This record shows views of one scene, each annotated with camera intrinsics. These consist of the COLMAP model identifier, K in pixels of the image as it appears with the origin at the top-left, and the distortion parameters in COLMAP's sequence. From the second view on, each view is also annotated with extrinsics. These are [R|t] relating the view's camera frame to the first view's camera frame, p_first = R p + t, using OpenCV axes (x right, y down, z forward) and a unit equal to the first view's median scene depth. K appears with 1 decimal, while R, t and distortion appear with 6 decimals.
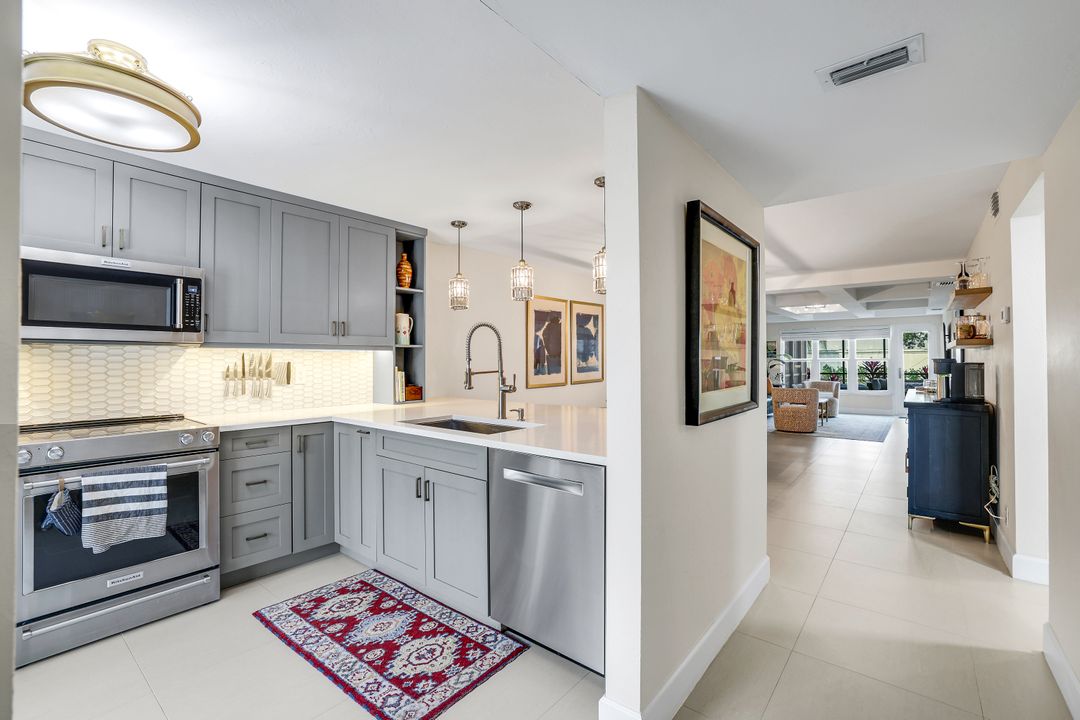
lens RADIAL K [[471.7, 0, 538.8], [0, 471.7, 359.7], [0, 0, 1]] dist [-0.028305, 0.004393]
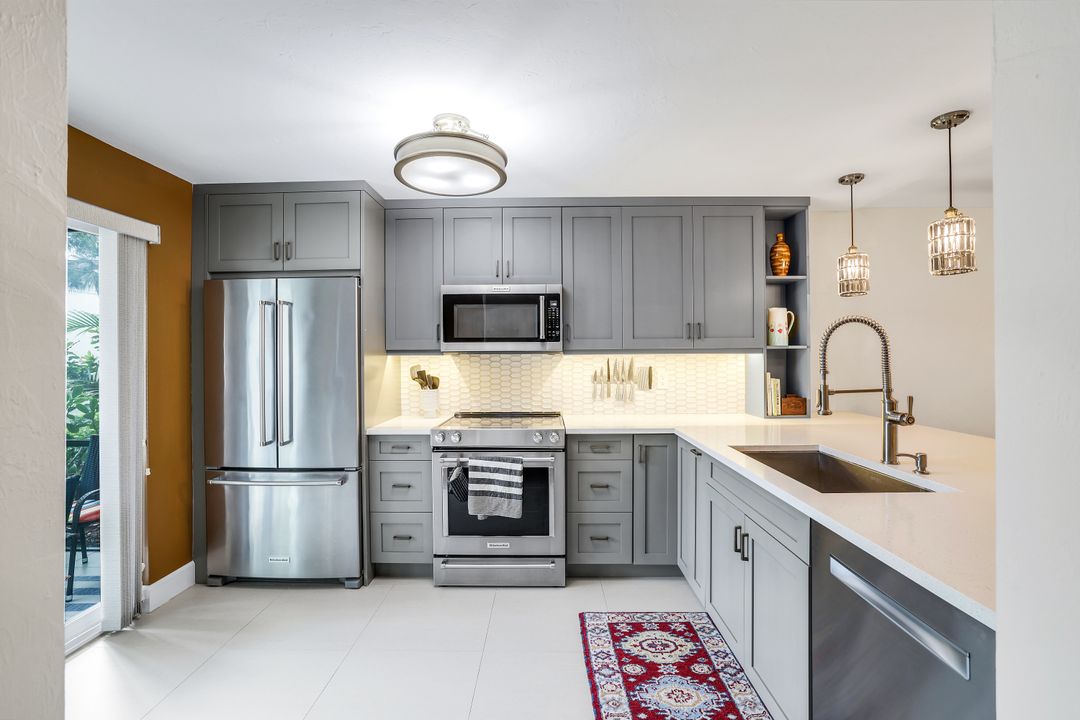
lens RADIAL K [[471.7, 0, 540.3], [0, 471.7, 357.4], [0, 0, 1]] dist [-0.028305, 0.004393]
pose [[0.625715, 0.001547, -0.780051, 0.123708], [0.005584, 0.999964, 0.006462, -0.028209], [0.780032, -0.008399, 0.625683, 0.243426]]
